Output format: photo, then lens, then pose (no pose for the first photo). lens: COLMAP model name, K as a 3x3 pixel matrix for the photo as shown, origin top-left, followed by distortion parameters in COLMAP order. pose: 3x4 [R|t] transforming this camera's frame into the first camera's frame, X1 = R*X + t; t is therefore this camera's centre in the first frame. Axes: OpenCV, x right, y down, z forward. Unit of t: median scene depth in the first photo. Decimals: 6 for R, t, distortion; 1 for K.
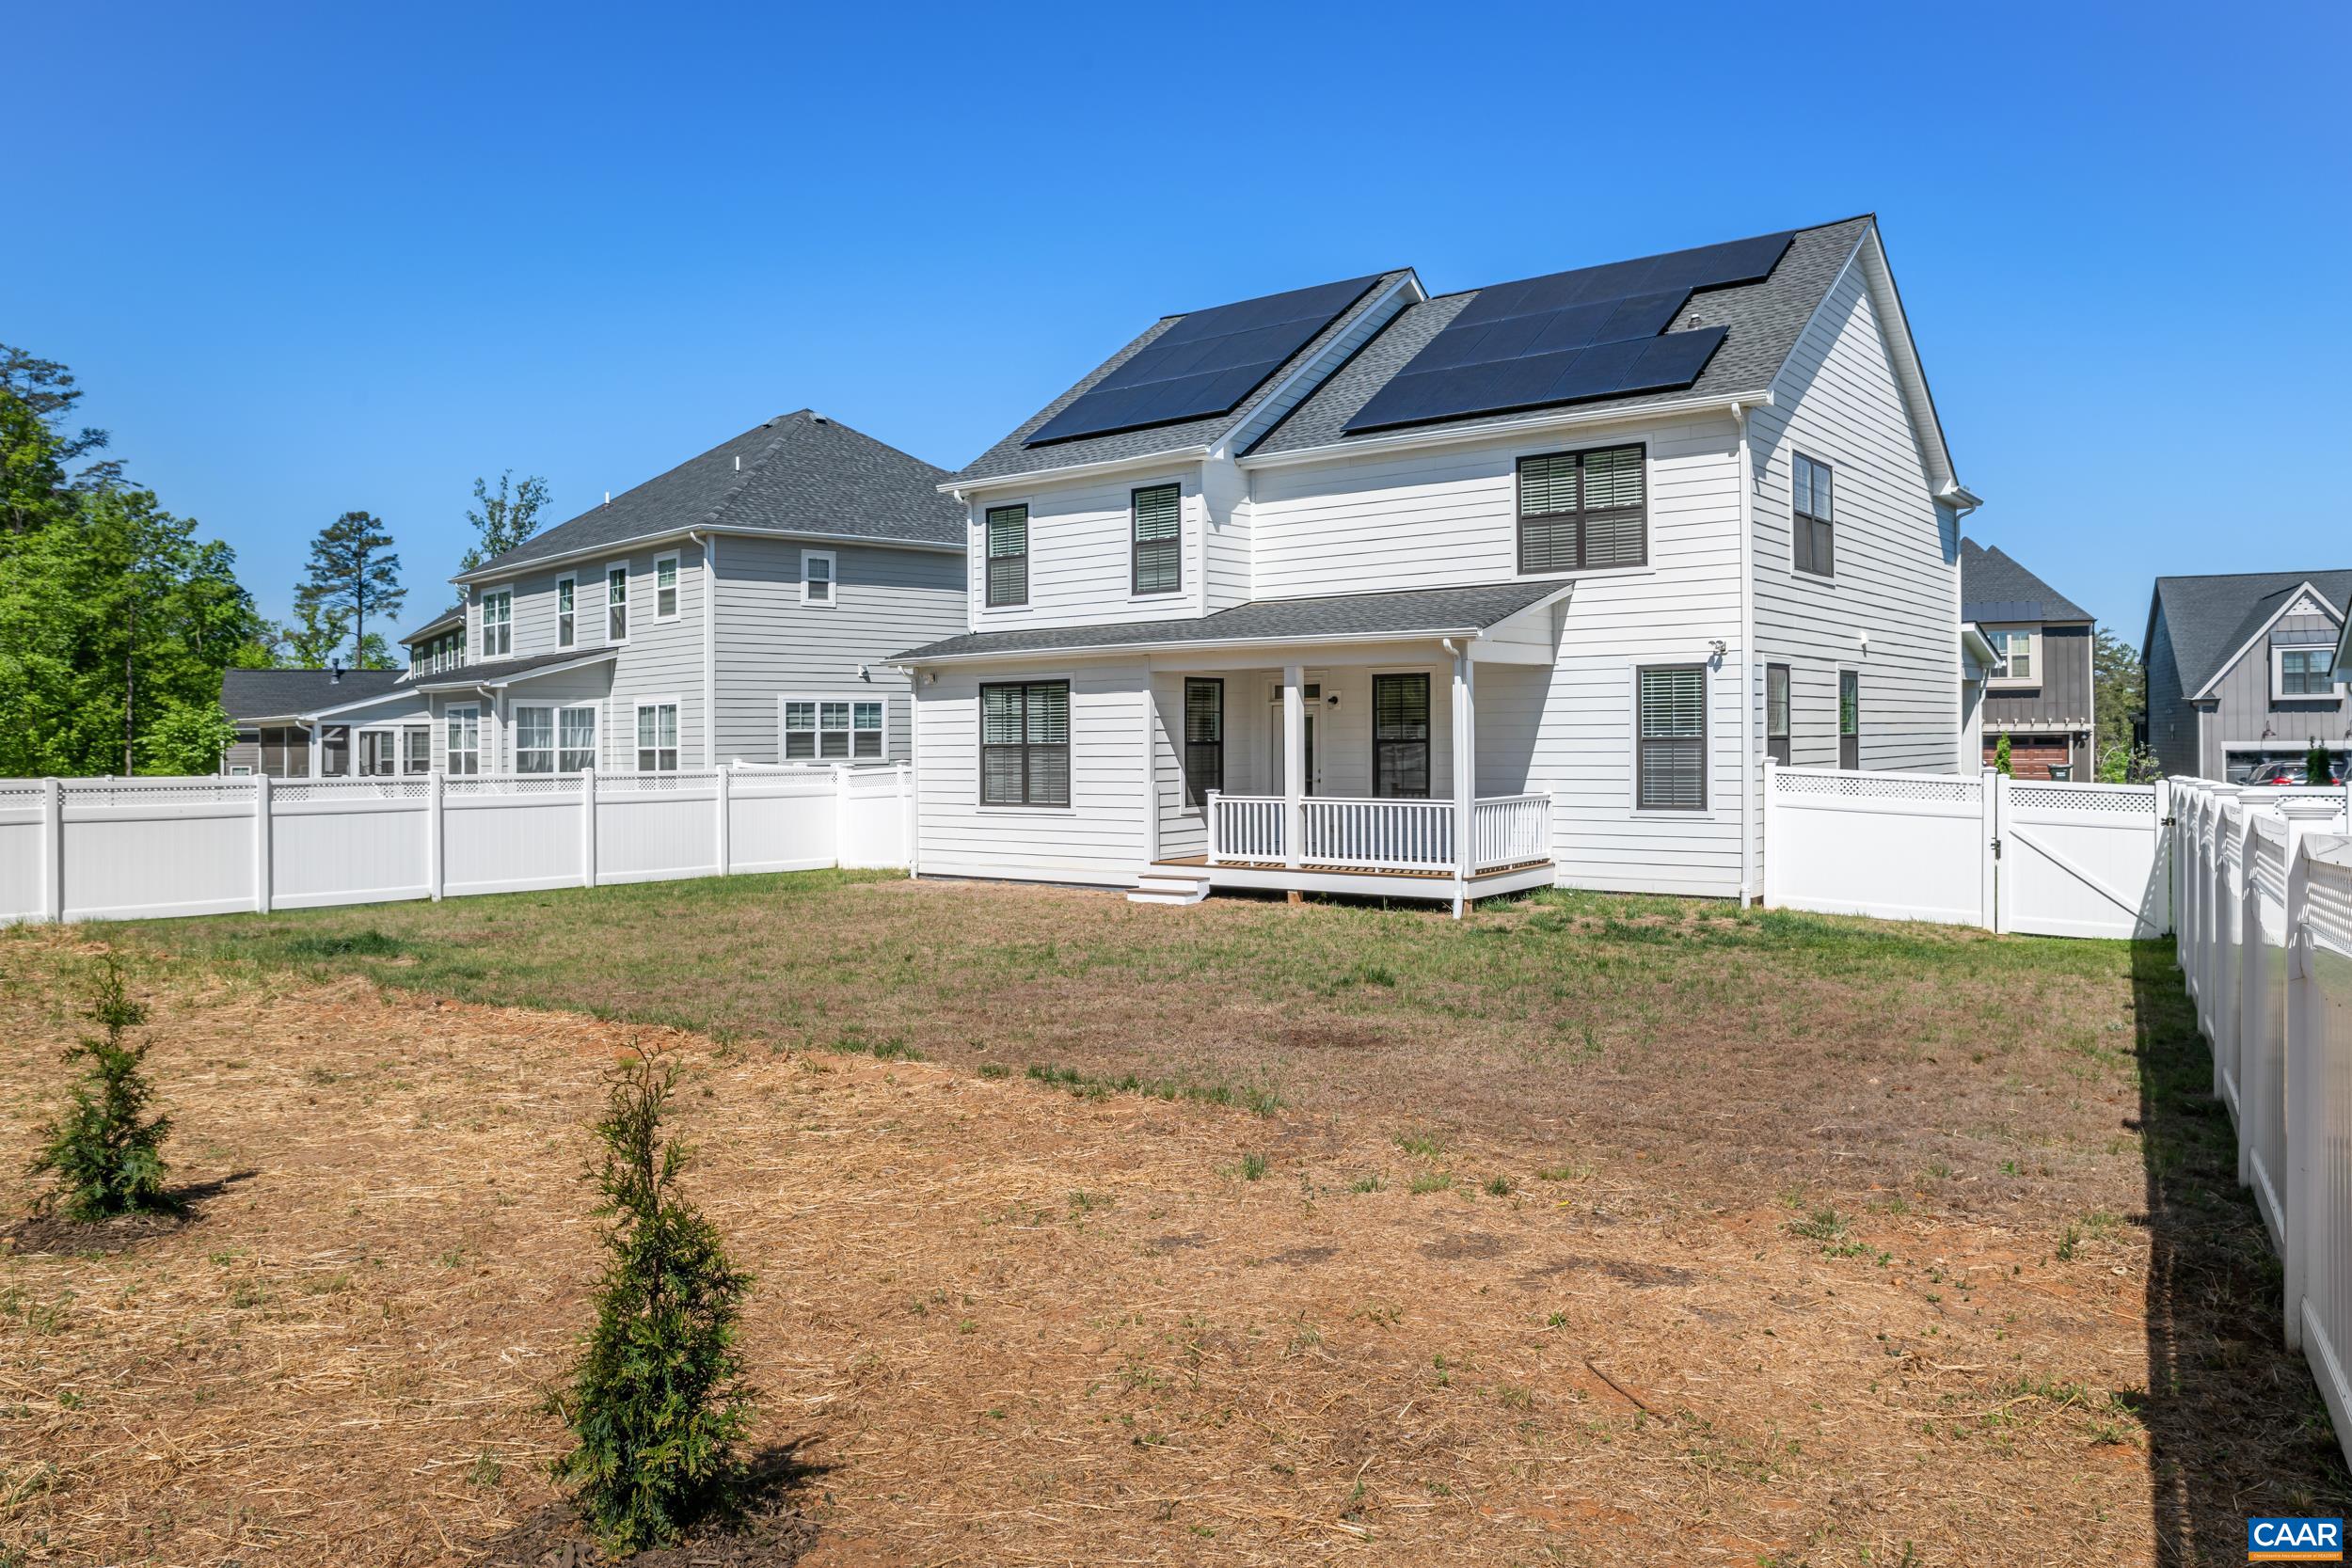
lens RADIAL K [[1686.6, 0, 1216.4], [0, 1686.6, 742.4], [0, 0, 1]] dist [-0.088471, 0.128215]
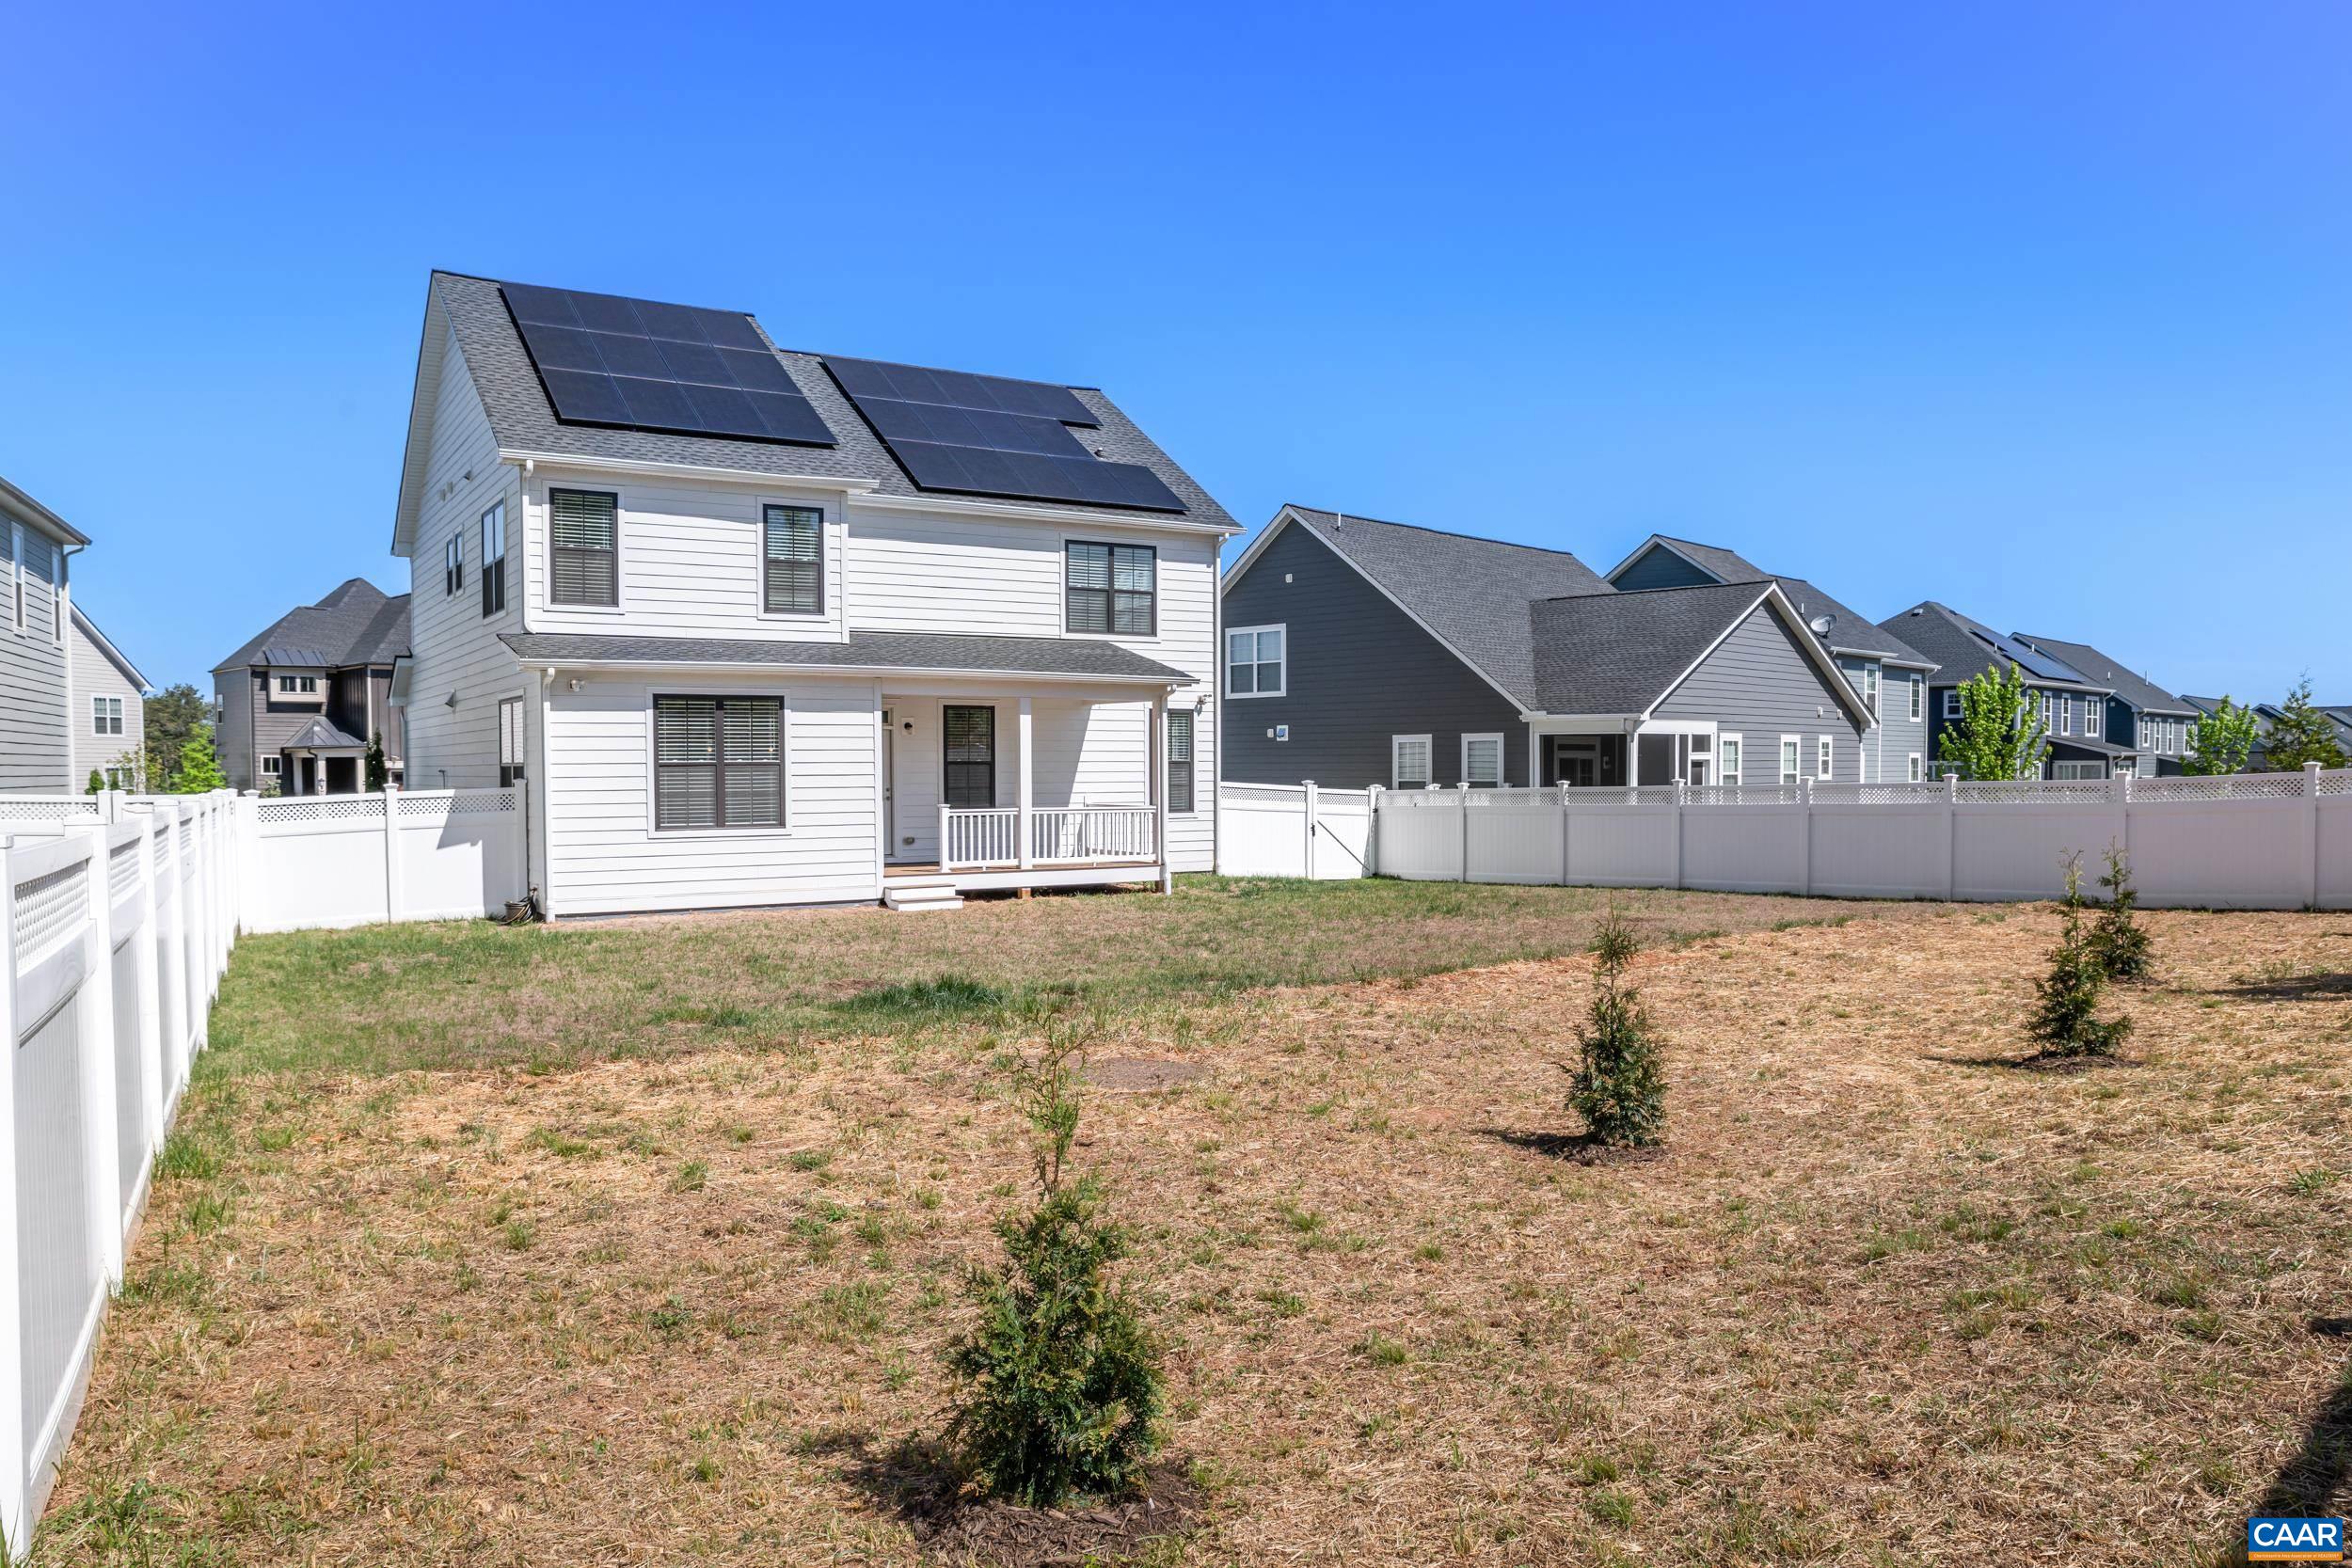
lens RADIAL K [[1656.9, 0, 1169.3], [0, 1656.9, 820.4], [0, 0, 1]] dist [-0.000886, 0.005814]
pose [[0.358191, -0.023377, 0.933356, -0.942526], [0.001983, 0.999703, 0.024278, 0.012048], [-0.933646, -0.006845, 0.358131, 0.464229]]
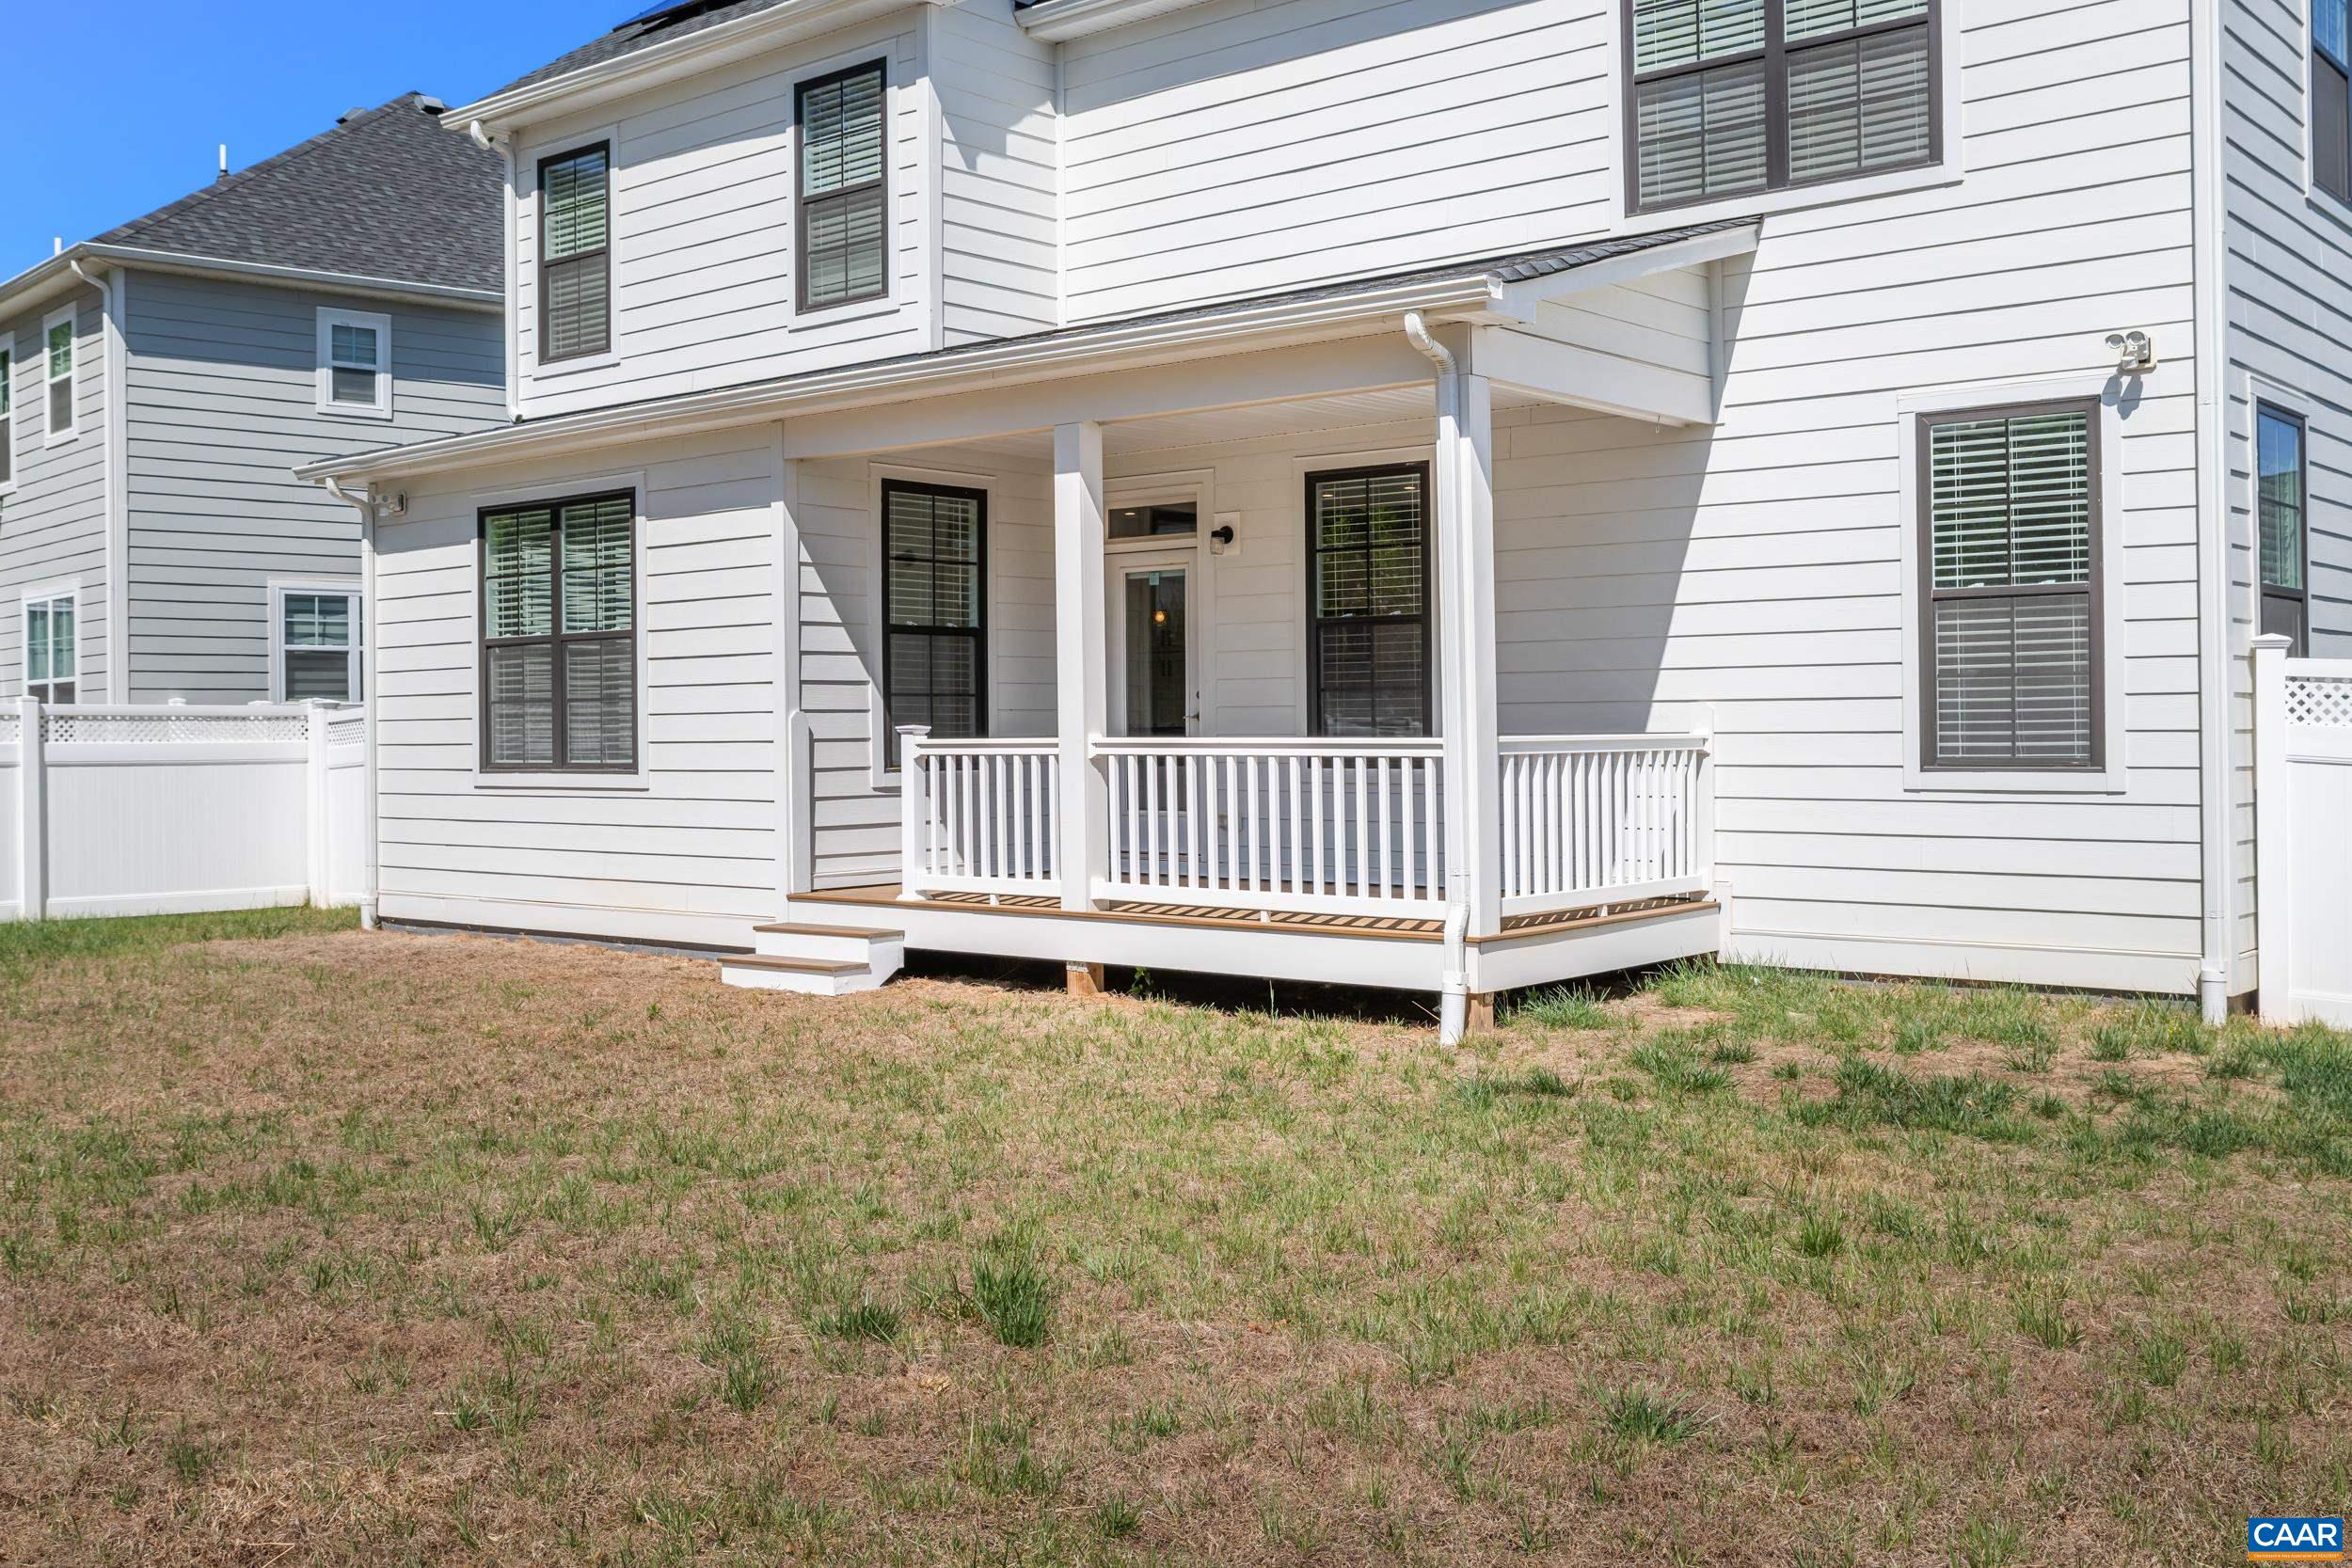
lens RADIAL K [[2312.1, 0, 1180.1], [0, 2312.1, 658.4], [0, 0, 1]] dist [0.001227, 0.002183]
pose [[0.998271, -0.000666, -0.058770, 0.098938], [-0.001352, 0.999410, -0.034307, 0.030355], [0.058758, 0.034327, 0.997682, 0.407382]]
